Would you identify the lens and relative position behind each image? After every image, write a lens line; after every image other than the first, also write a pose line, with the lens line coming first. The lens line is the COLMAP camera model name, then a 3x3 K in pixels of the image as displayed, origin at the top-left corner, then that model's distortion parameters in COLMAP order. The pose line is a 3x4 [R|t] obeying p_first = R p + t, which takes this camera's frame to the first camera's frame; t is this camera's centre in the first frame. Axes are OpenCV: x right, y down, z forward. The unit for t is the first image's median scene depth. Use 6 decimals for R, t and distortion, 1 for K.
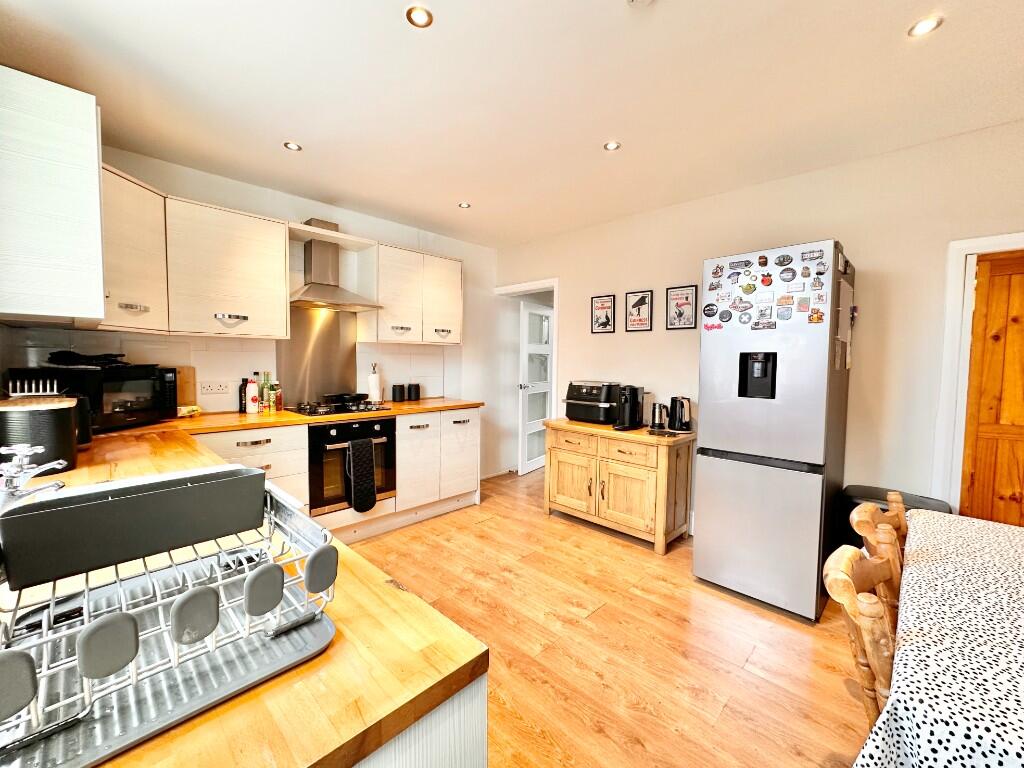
lens RADIAL K [[415.9, 0, 512.0], [0, 415.9, 384.0], [0, 0, 1]] dist [-0.002270, -0.000120]
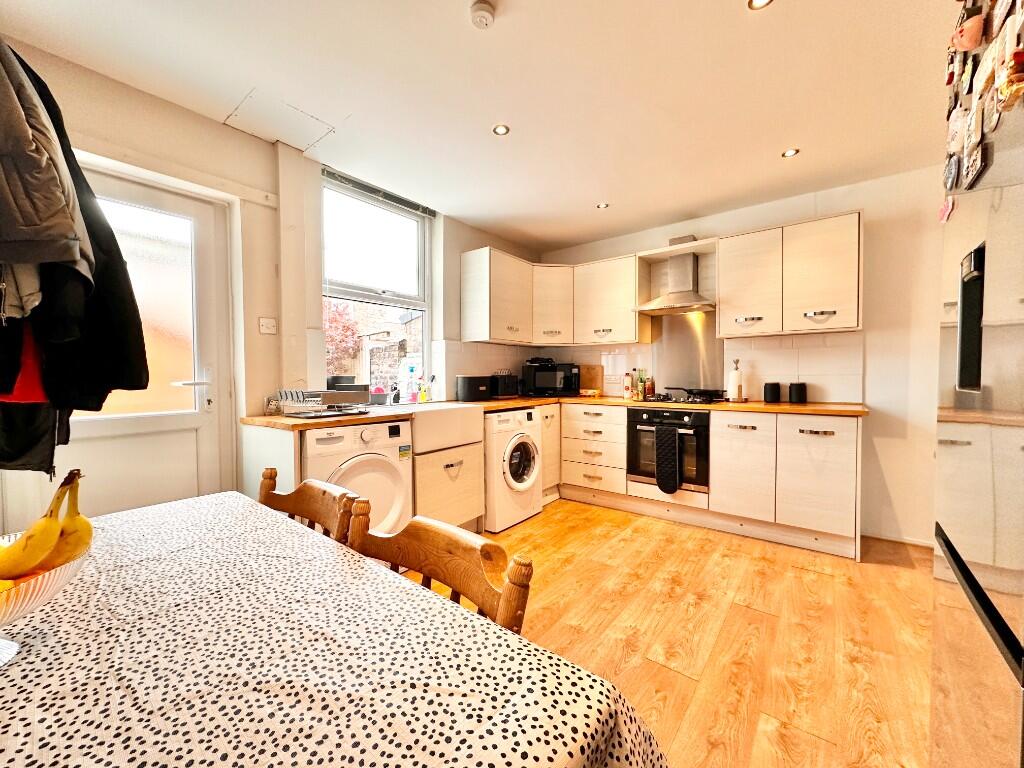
lens RADIAL K [[406.6, 0, 512.0], [0, 406.6, 384.0], [0, 0, 1]] dist [0.000821, -0.000019]
pose [[0.107854, 0.007666, -0.994137, 0.656812], [-0.052382, 0.998625, 0.002018, 0.038871], [0.992786, 0.051857, 0.108108, 0.456681]]
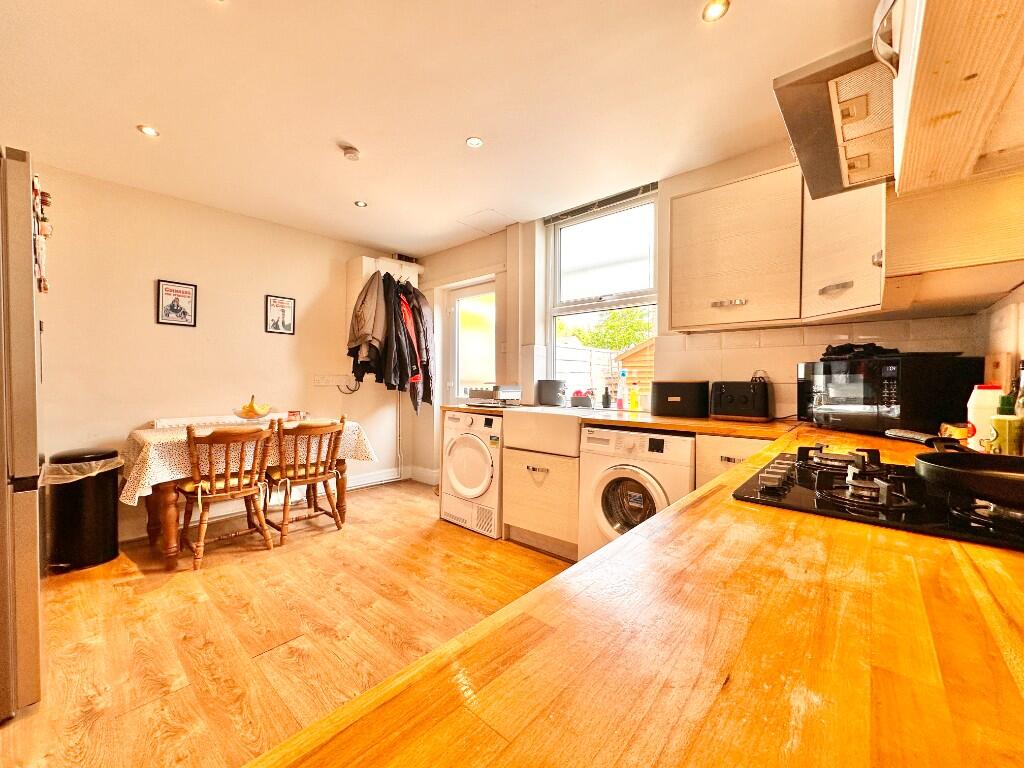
lens RADIAL K [[406.6, 0, 512.0], [0, 406.6, 384.0], [0, 0, 1]] dist [0.000821, -0.000019]
pose [[-0.998725, -0.017768, -0.047255, -0.153932], [-0.021154, 0.997169, 0.072150, -0.026358], [0.045839, 0.073058, -0.996274, 1.319622]]
